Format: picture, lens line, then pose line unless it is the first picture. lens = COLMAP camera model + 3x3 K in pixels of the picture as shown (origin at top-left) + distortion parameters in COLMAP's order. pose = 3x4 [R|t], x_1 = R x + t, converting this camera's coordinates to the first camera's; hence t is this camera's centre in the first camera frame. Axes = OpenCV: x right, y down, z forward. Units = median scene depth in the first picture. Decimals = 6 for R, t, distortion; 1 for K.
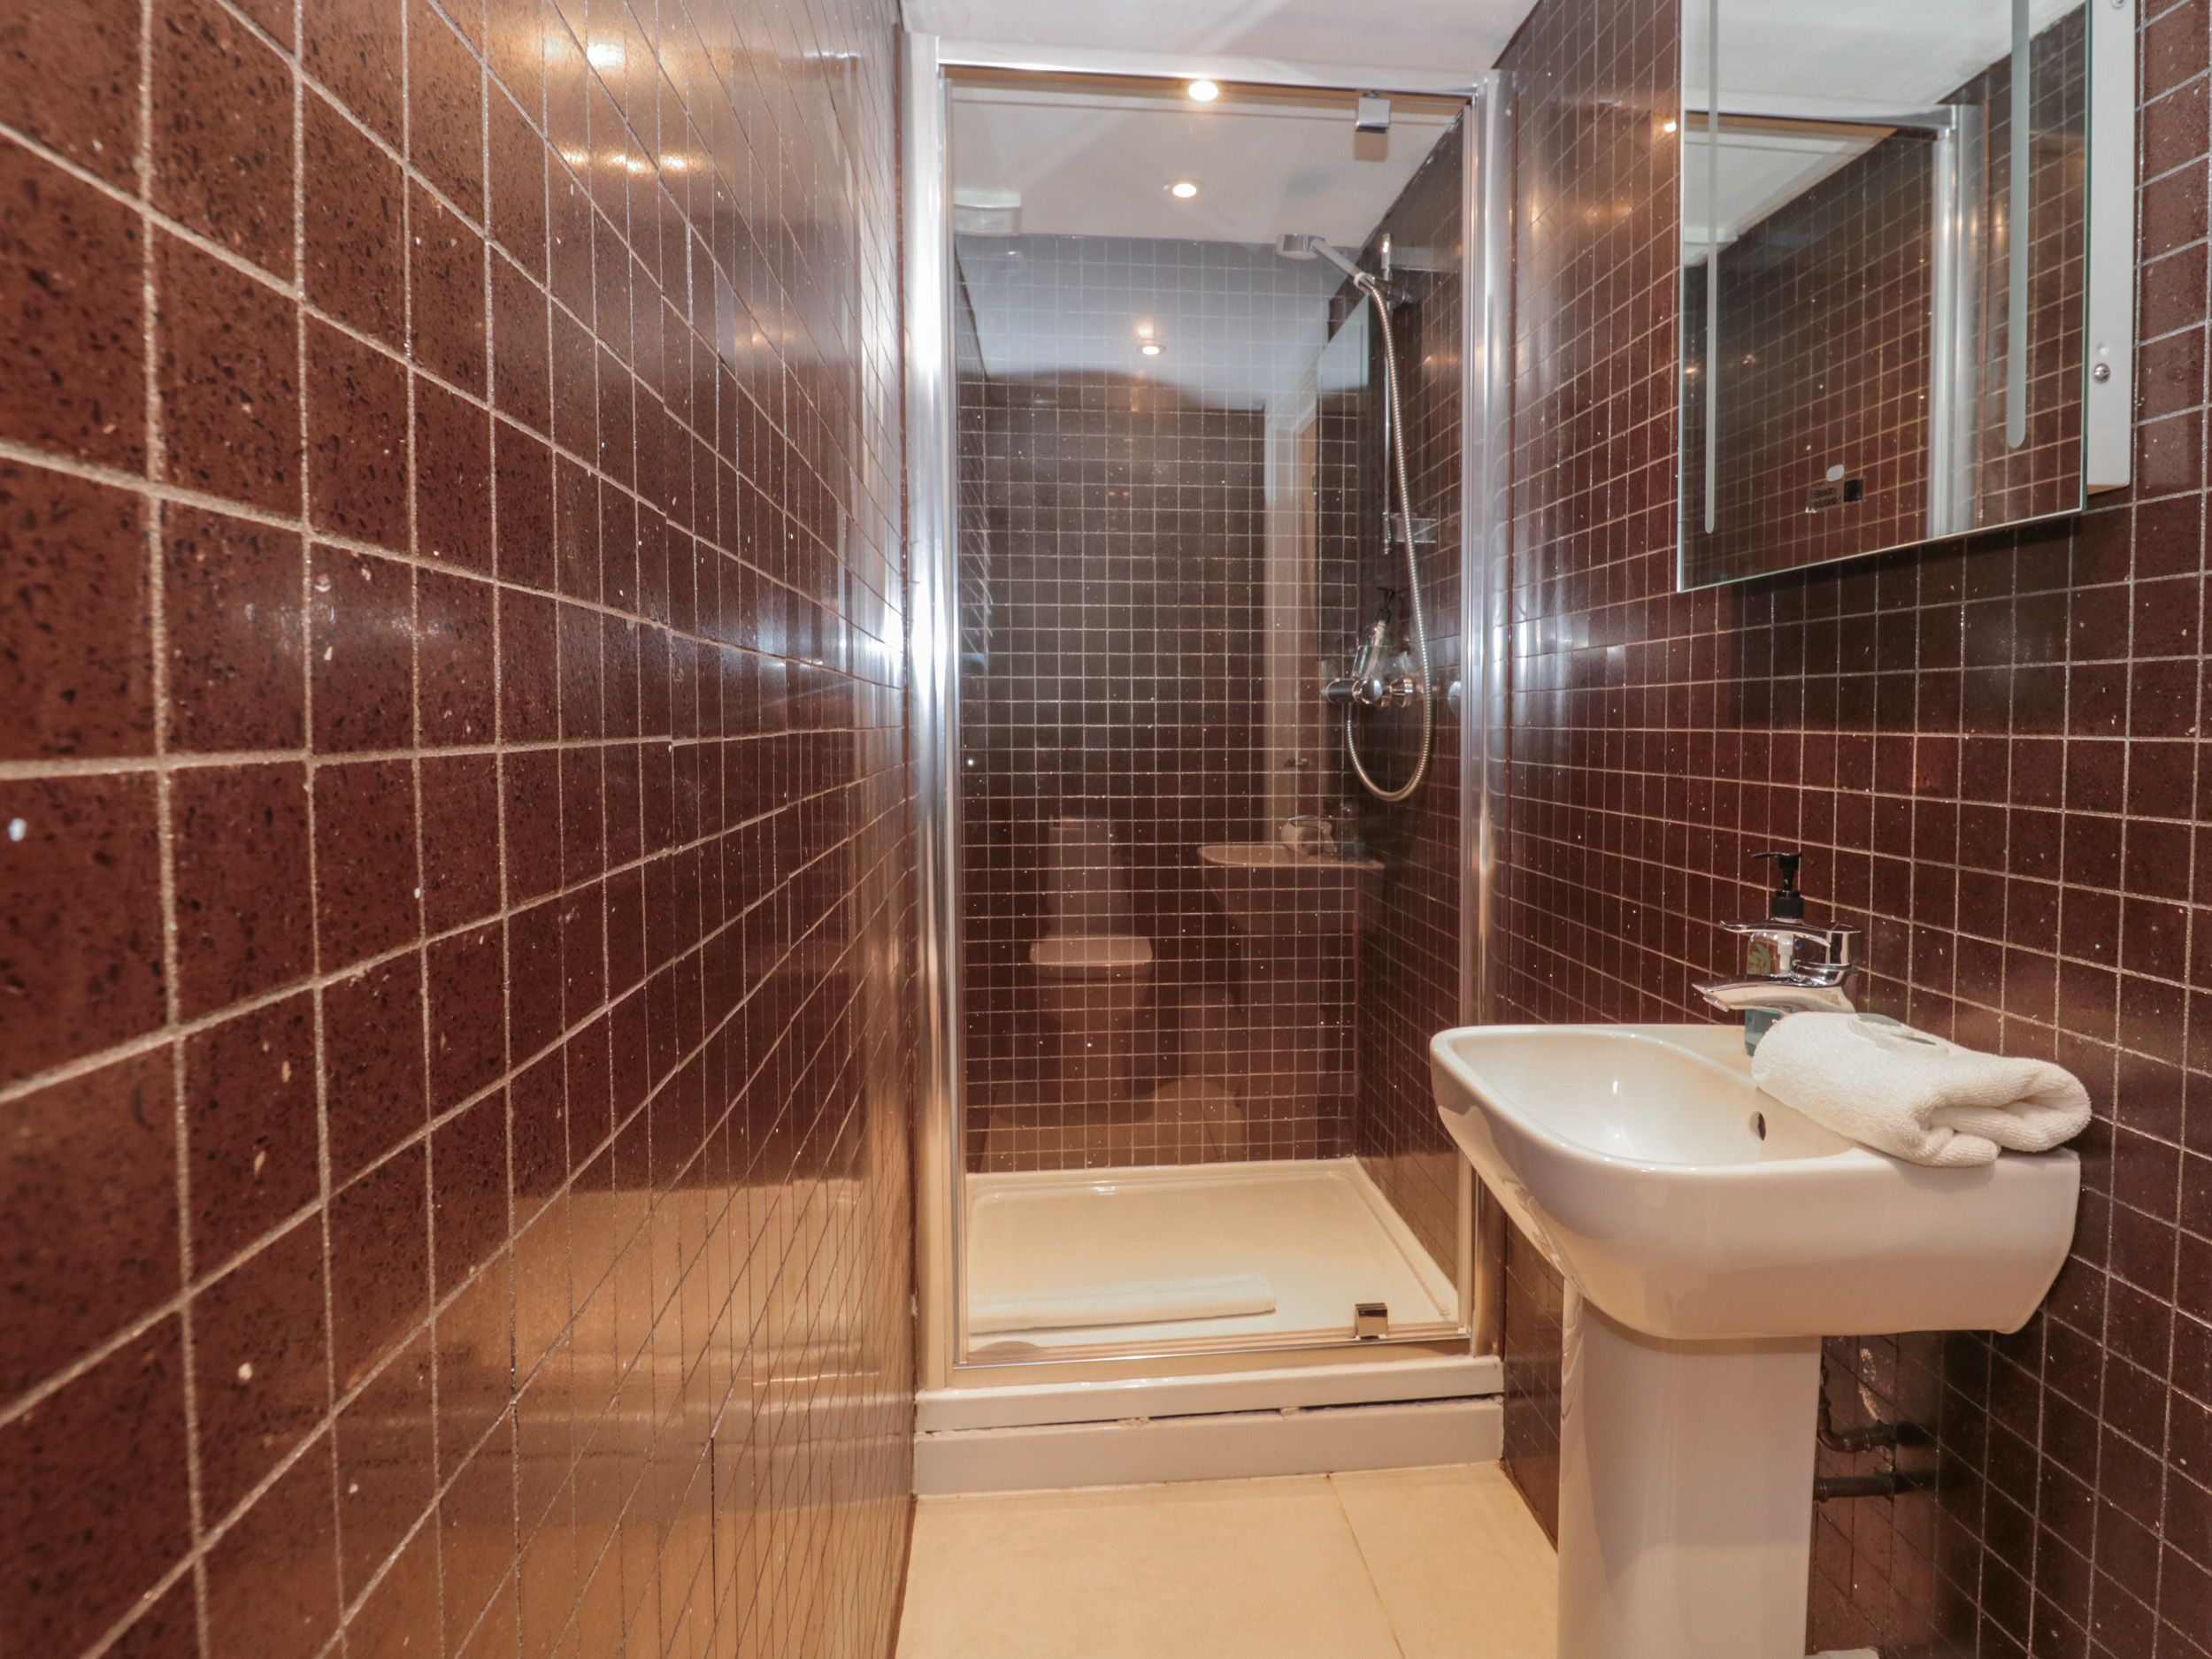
lens RADIAL K [[1195.6, 0, 1097.0], [0, 1195.6, 829.5], [0, 0, 1]] dist [-0.000340, -0.001577]
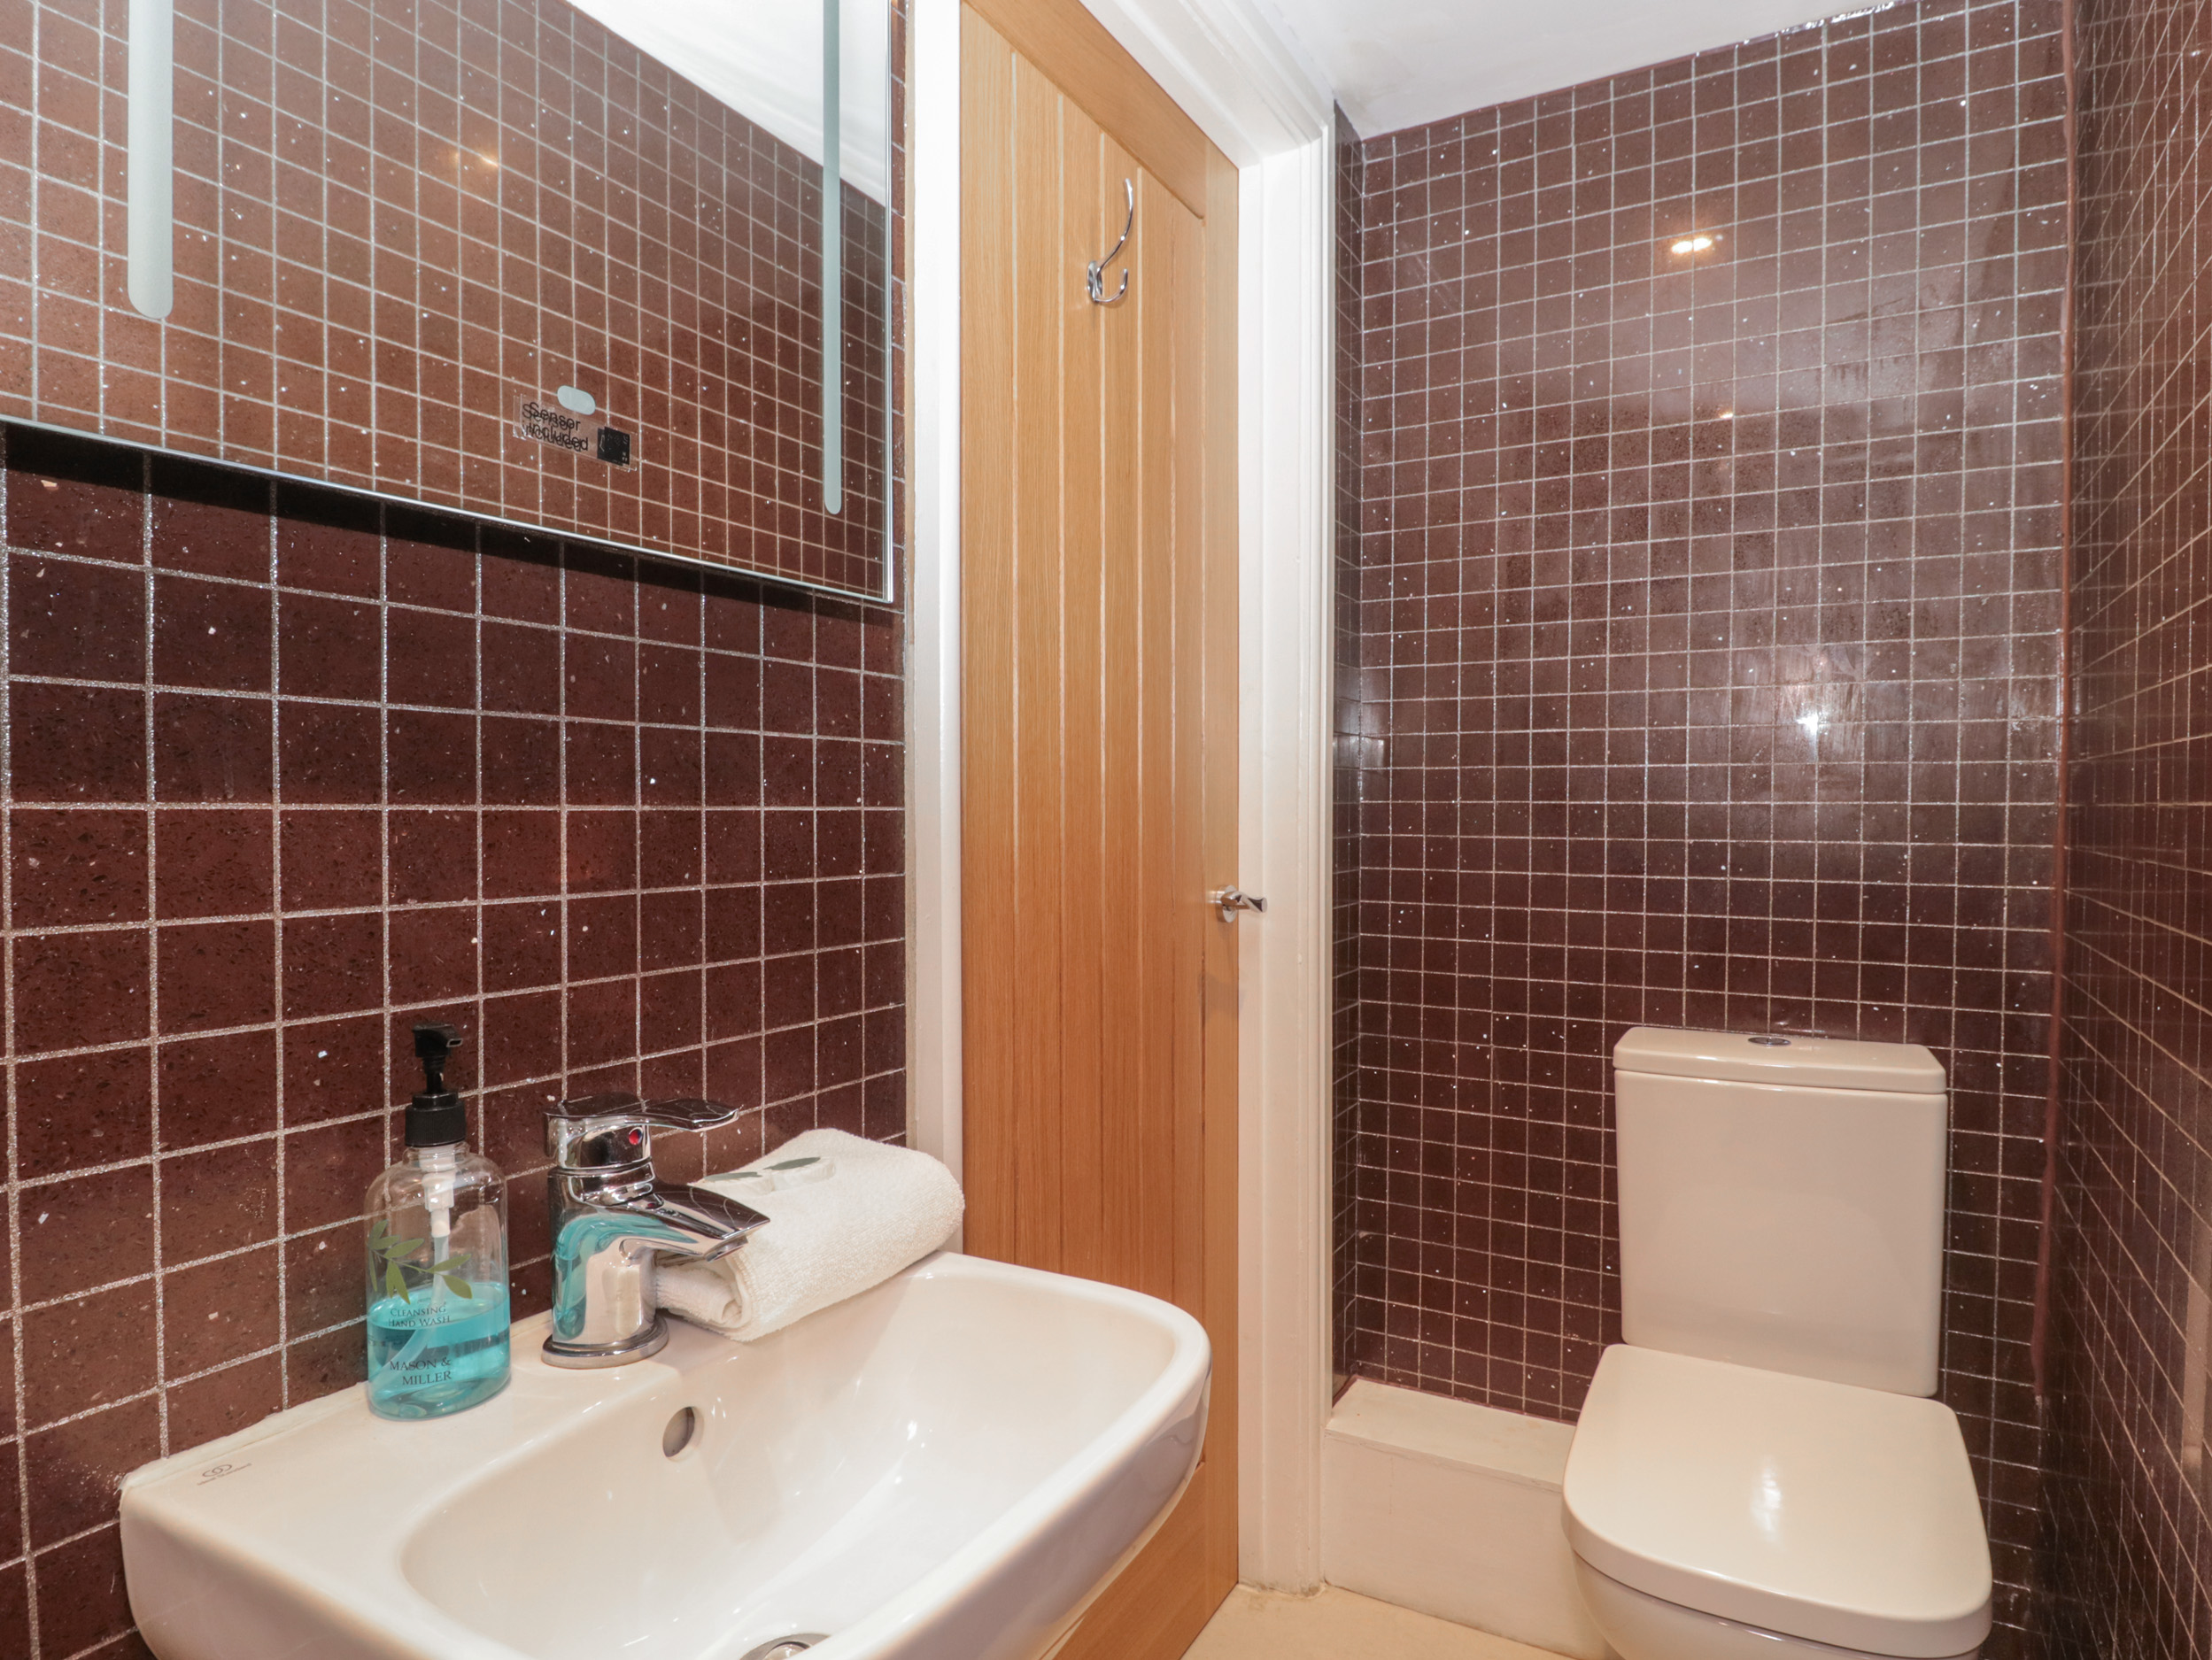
lens RADIAL K [[1195.5, 0, 1097.0], [0, 1195.5, 830.0], [0, 0, 1]] dist [-0.000340, -0.001577]
pose [[-0.817803, -0.002848, 0.575491, 0.024776], [0.058916, 0.994320, 0.088643, -0.131587], [-0.572474, 0.106398, -0.812990, 1.660868]]
